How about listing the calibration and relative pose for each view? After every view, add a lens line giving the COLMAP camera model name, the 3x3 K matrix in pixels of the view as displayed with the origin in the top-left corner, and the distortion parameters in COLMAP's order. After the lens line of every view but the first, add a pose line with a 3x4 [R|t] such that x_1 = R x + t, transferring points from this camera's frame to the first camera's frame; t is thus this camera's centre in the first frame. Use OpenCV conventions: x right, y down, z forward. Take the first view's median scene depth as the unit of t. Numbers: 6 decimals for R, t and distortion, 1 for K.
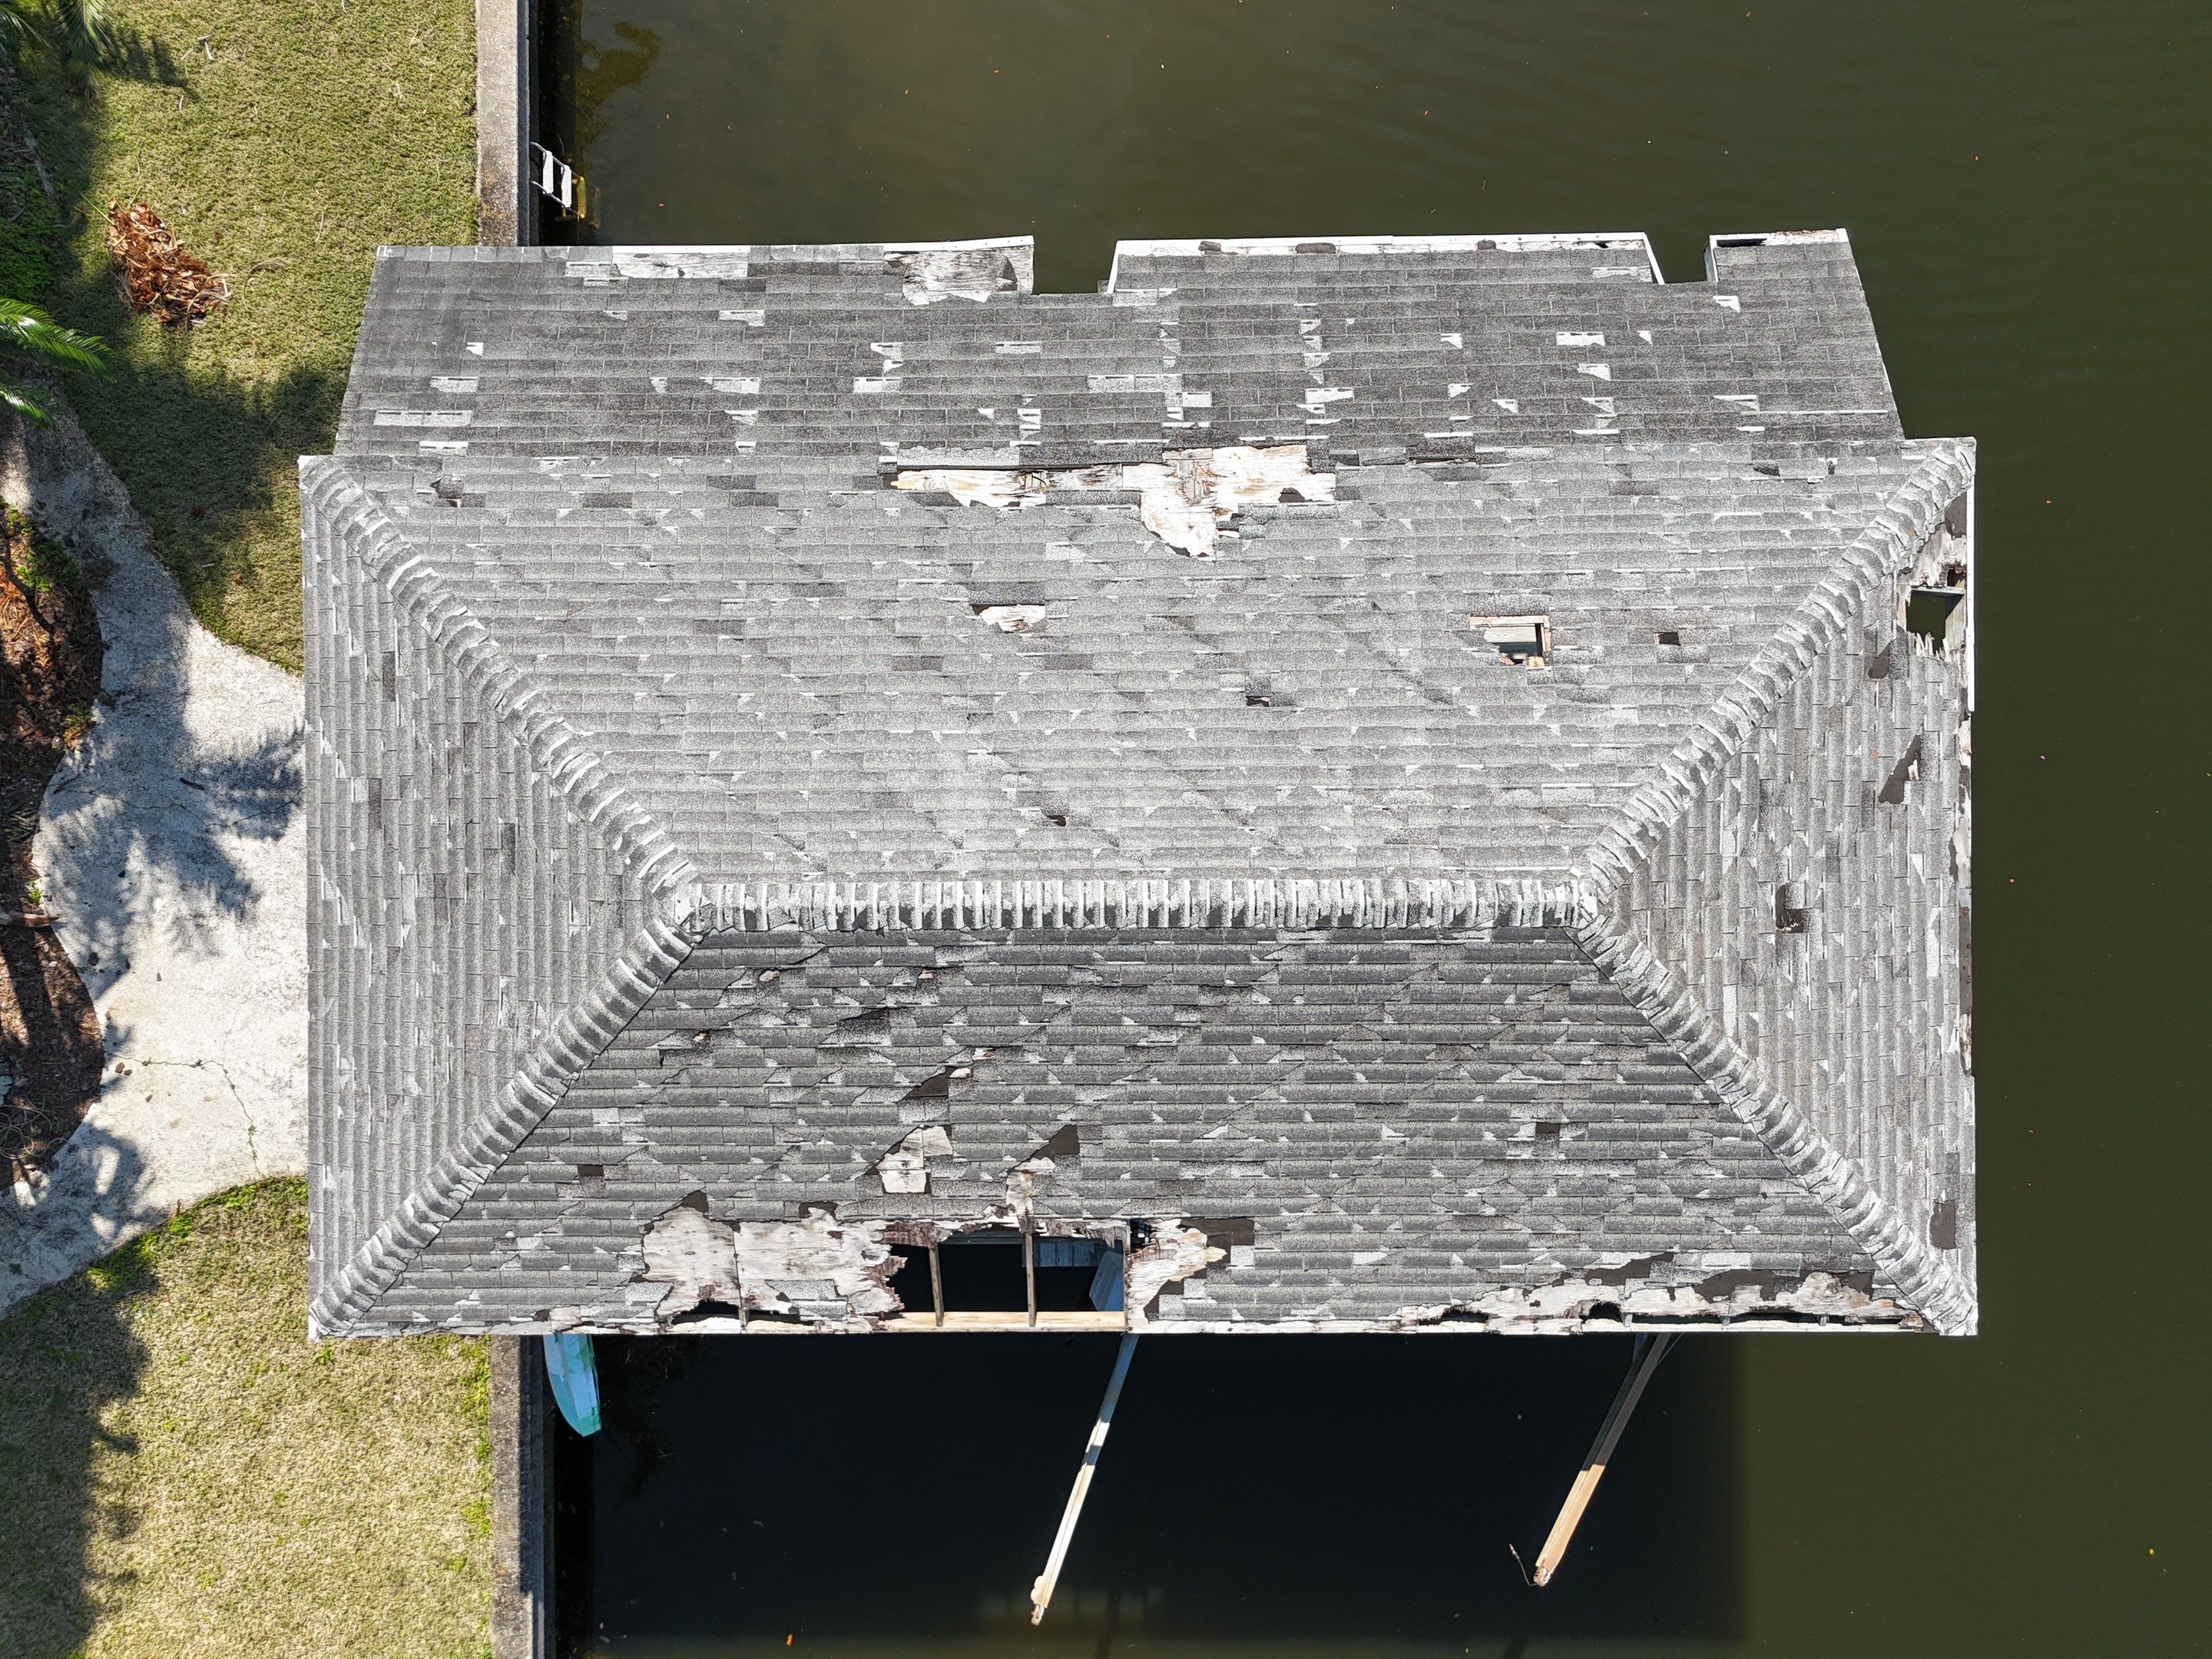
lens RADIAL K [[1626.3, 0, 1110.6], [0, 1626.3, 818.4], [0, 0, 1]] dist [0.071739, -0.053250]
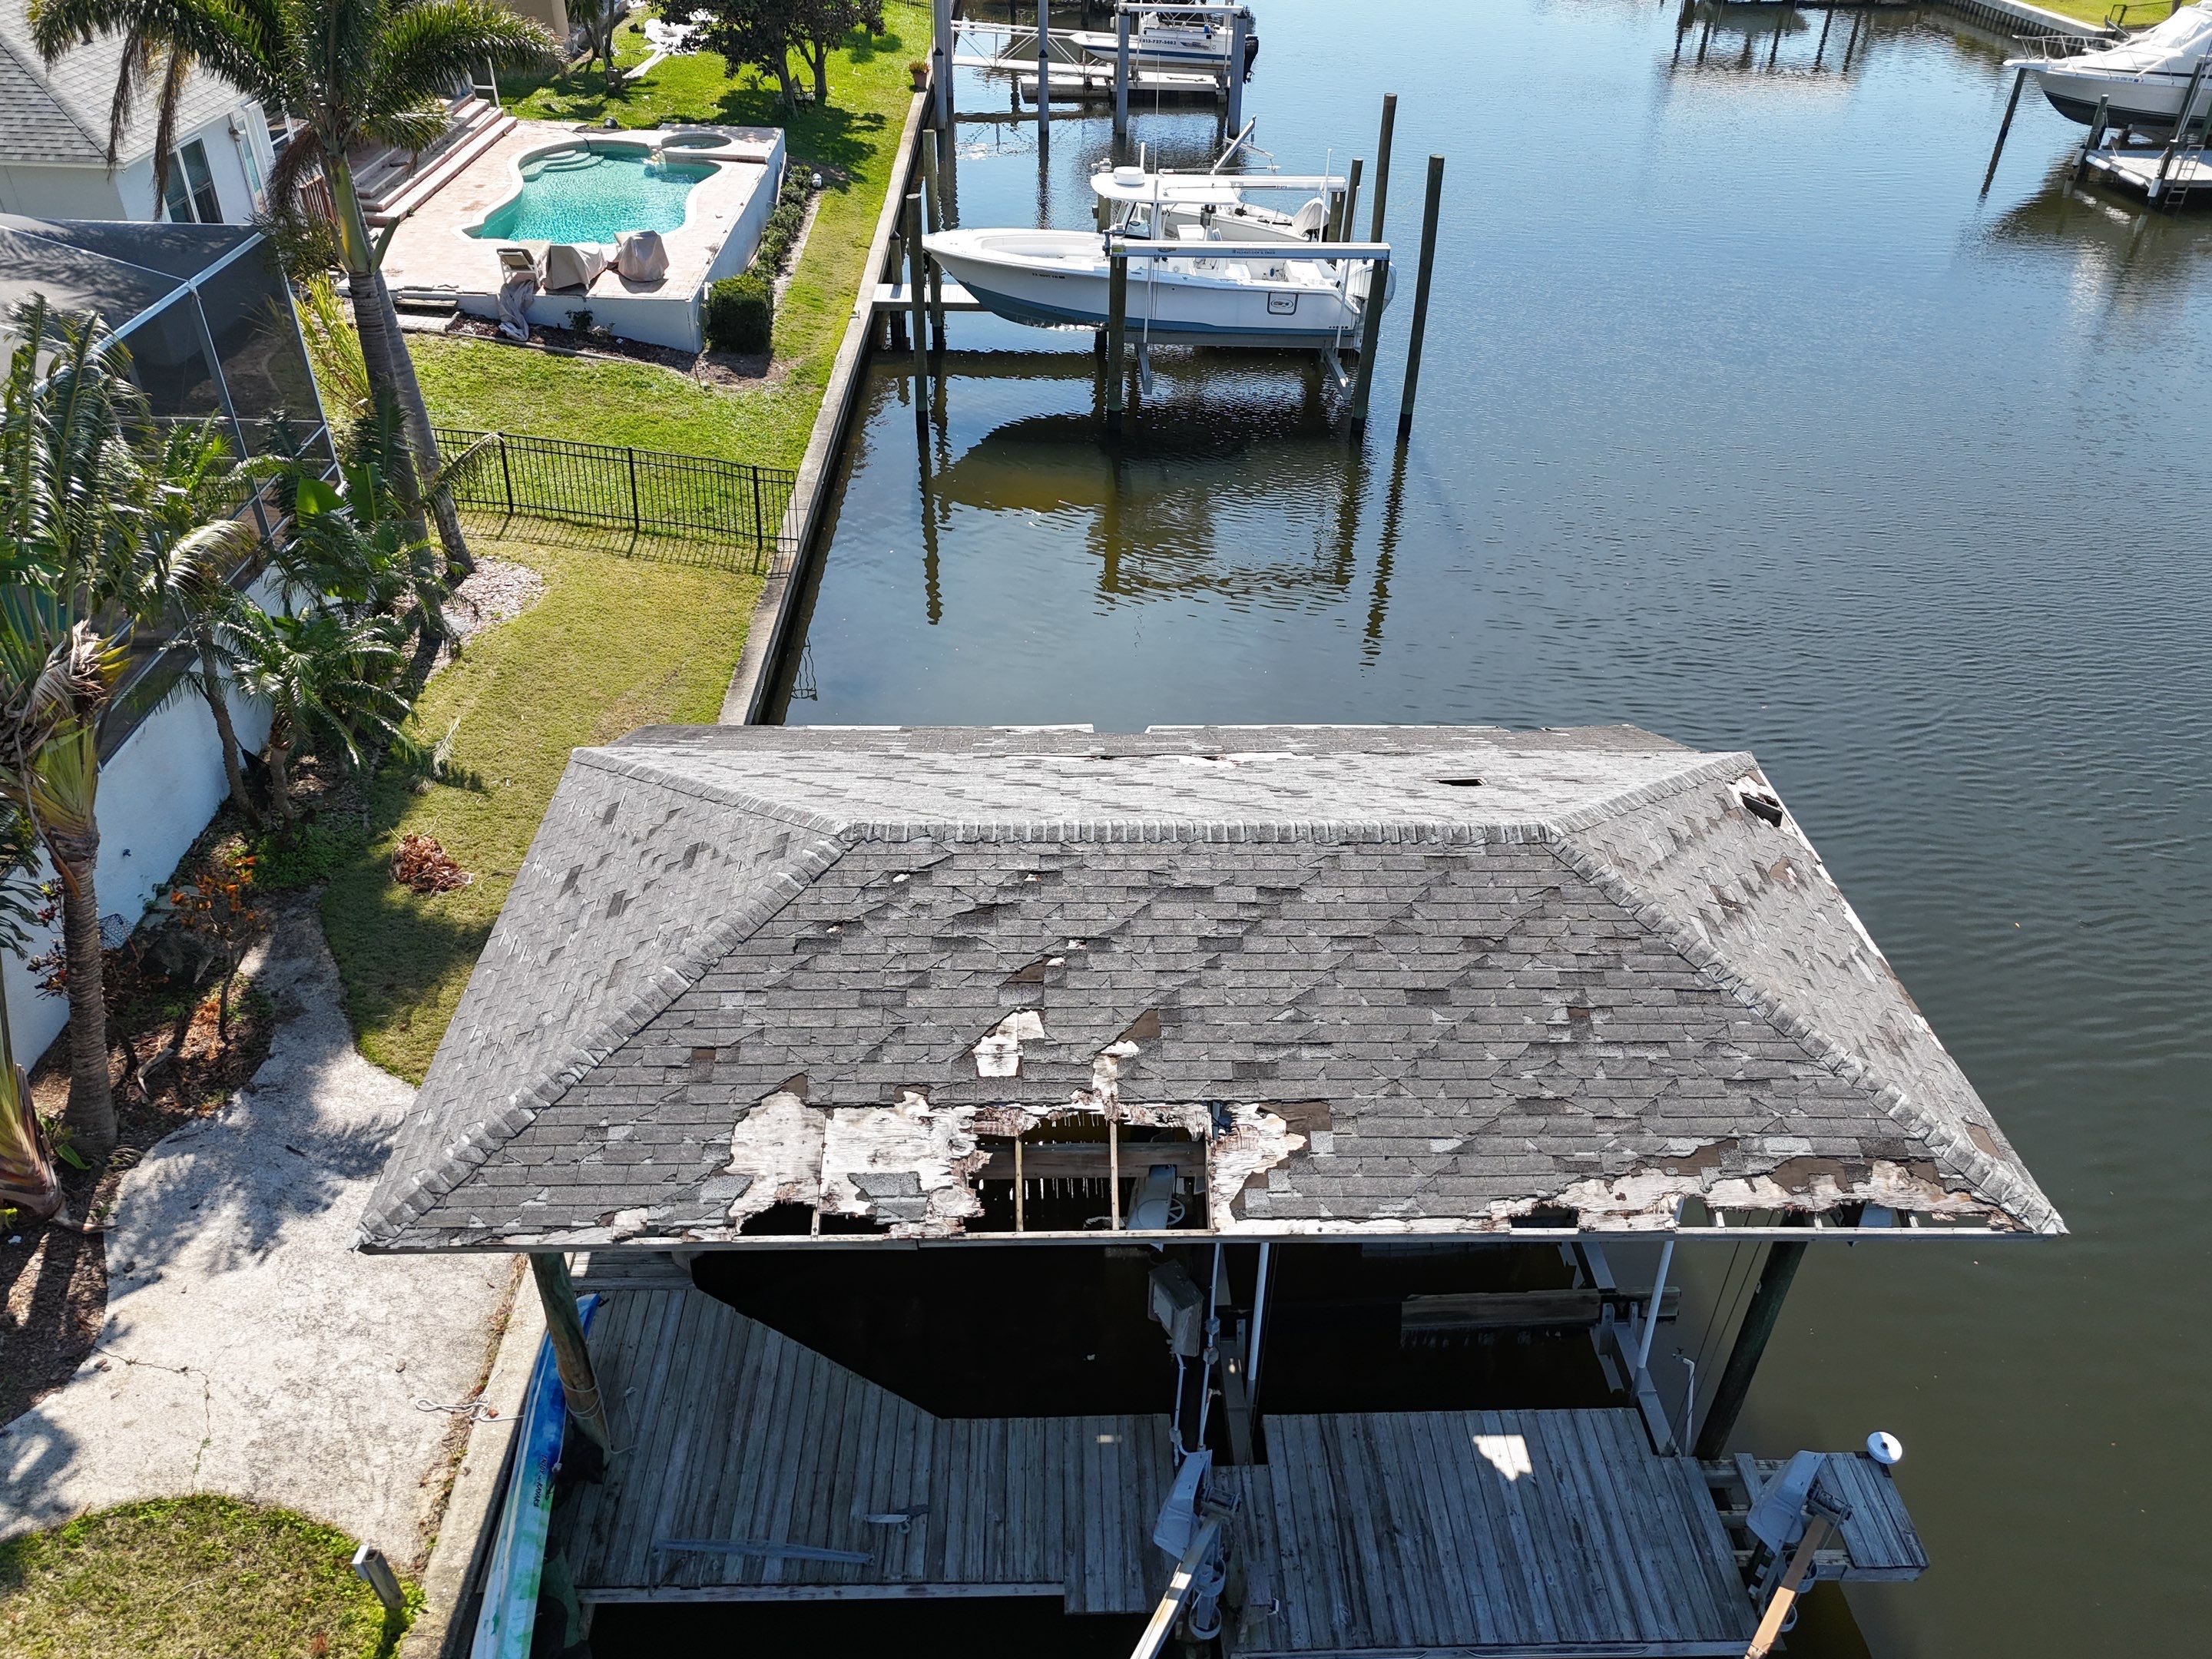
lens RADIAL K [[1626.3, 0, 1104.1], [0, 1626.3, 824.9], [0, 0, 1]] dist [0.071739, -0.053250]
pose [[0.999074, 0.018773, 0.038705, -0.098557], [0.021459, 0.562325, -0.826638, 0.990249], [-0.037283, 0.826703, 0.561401, 0.265046]]
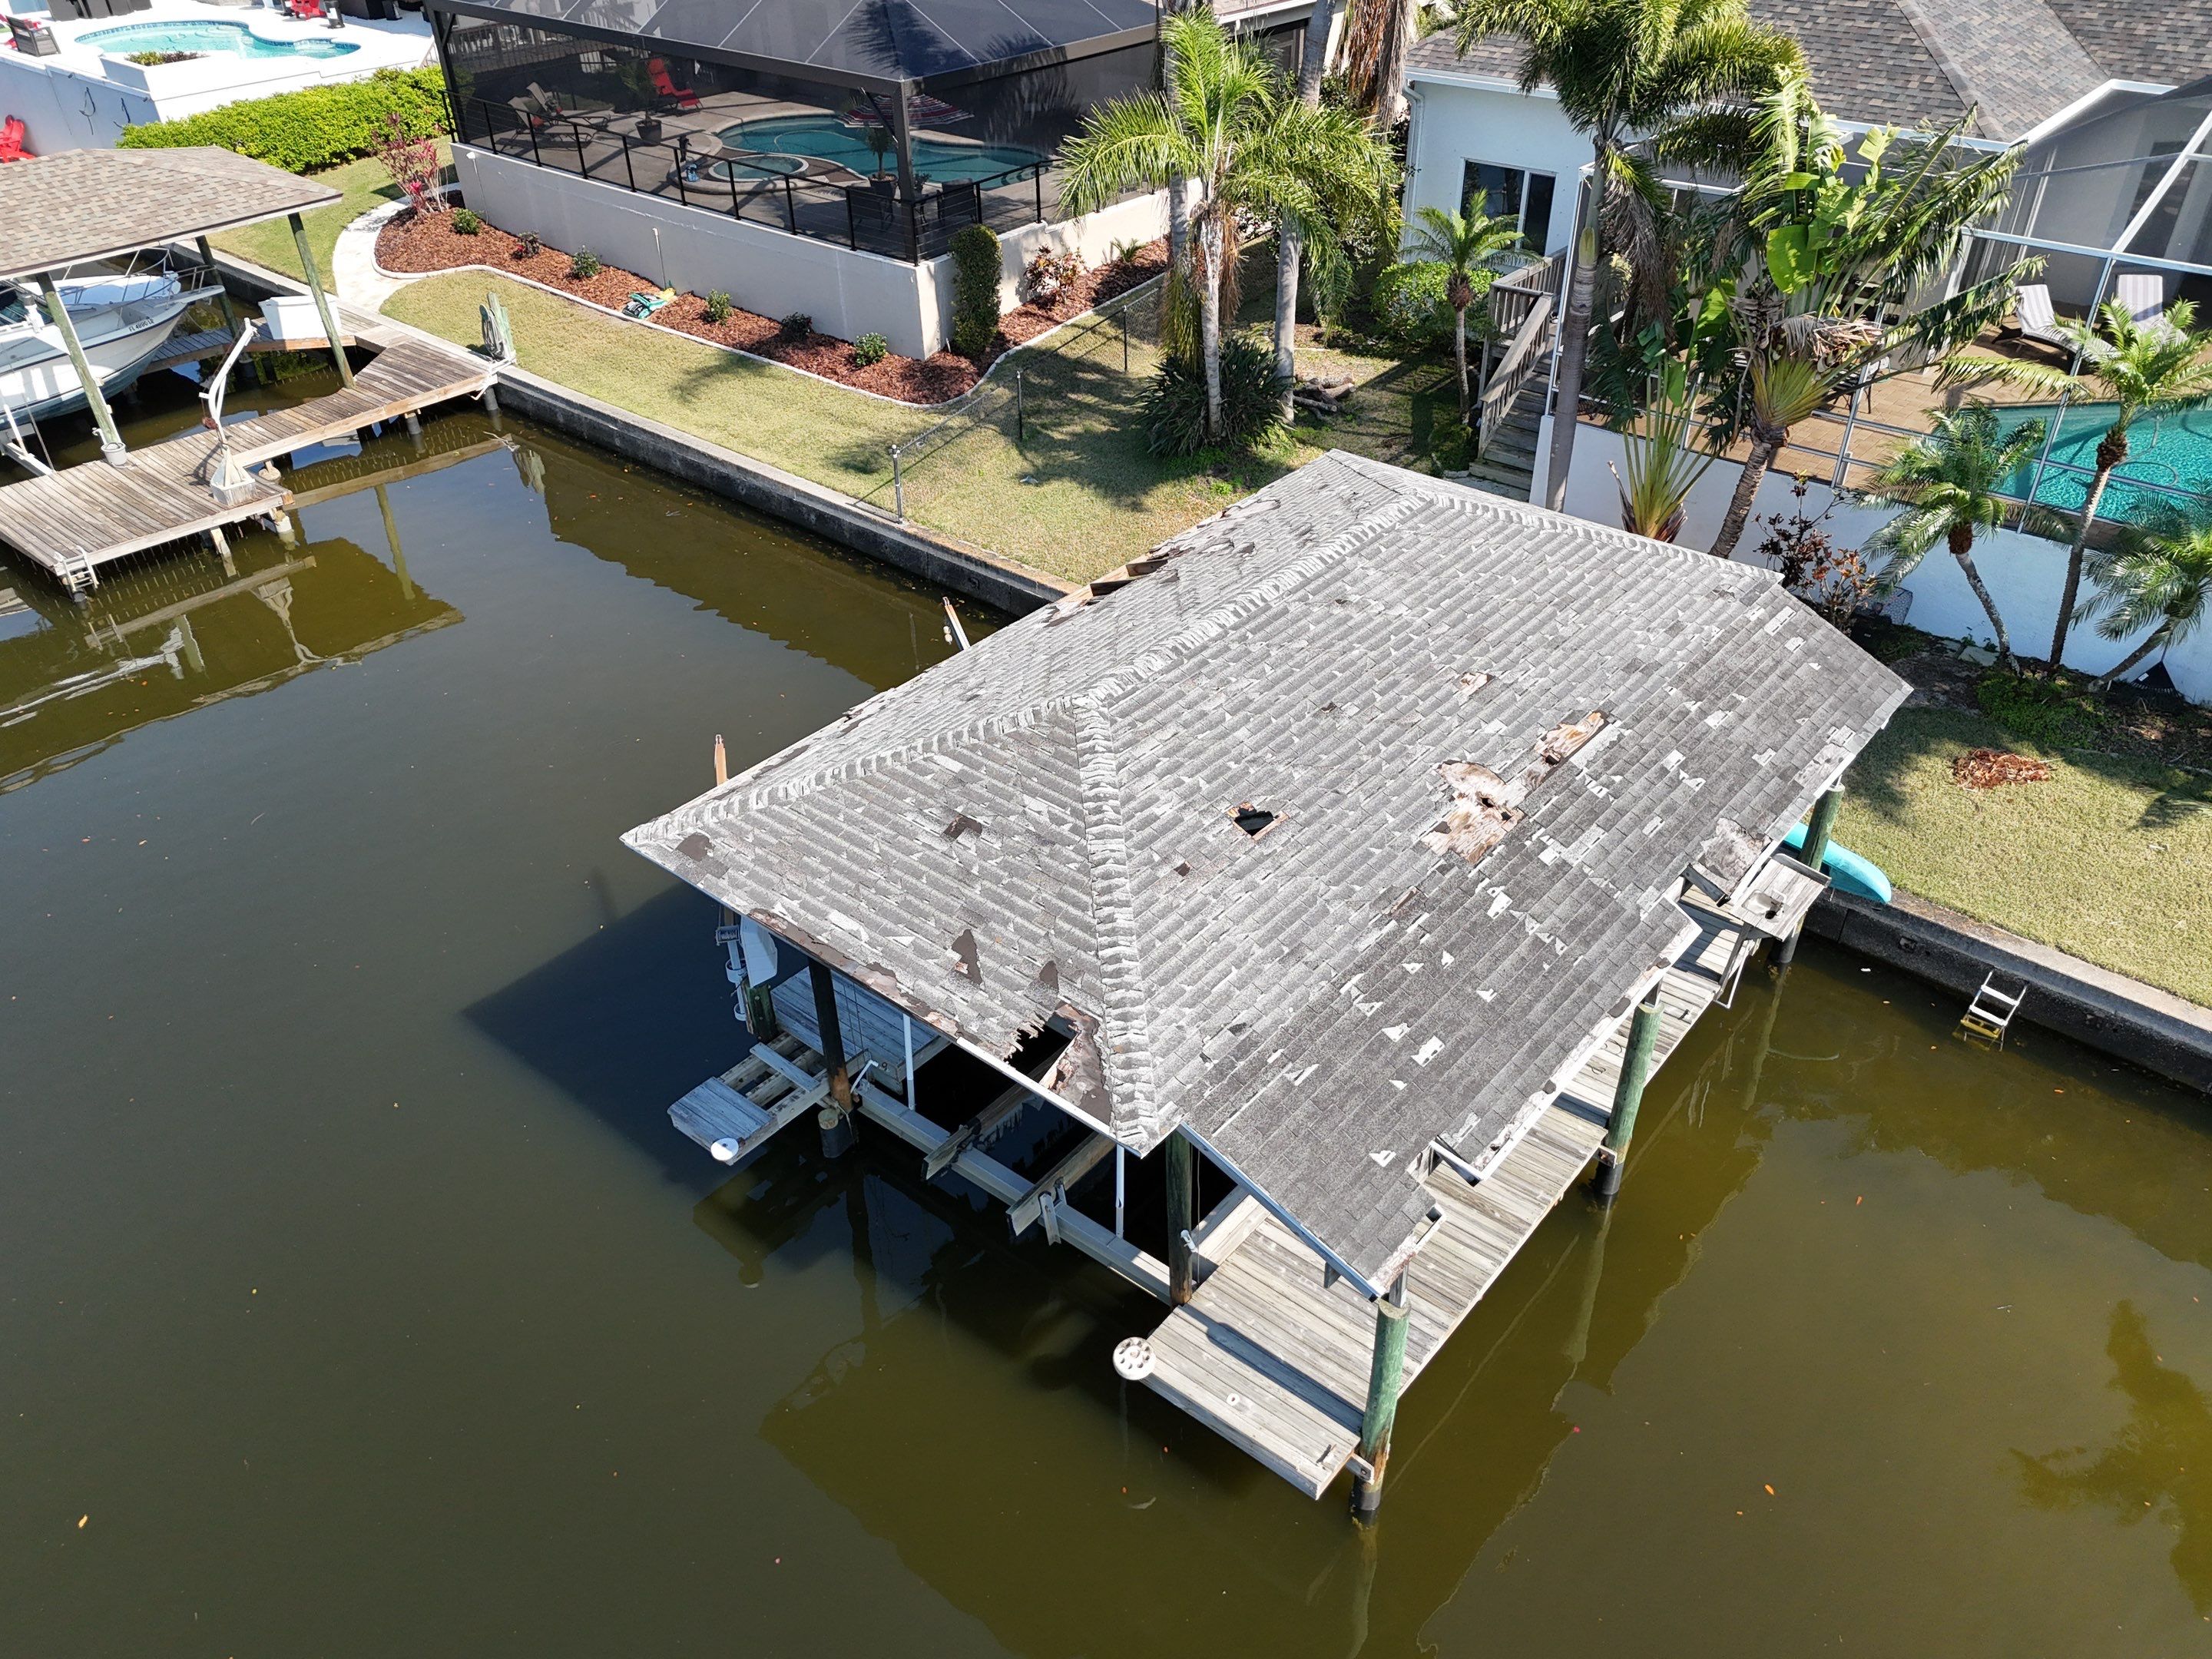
lens RADIAL K [[1626.3, 0, 1103.8], [0, 1626.3, 831.3], [0, 0, 1]] dist [0.071739, -0.053250]
pose [[-0.653680, 0.457820, -0.602580, 1.072868], [-0.756514, -0.374569, 0.536082, -0.691336], [0.019722, 0.806287, 0.591196, 0.228918]]
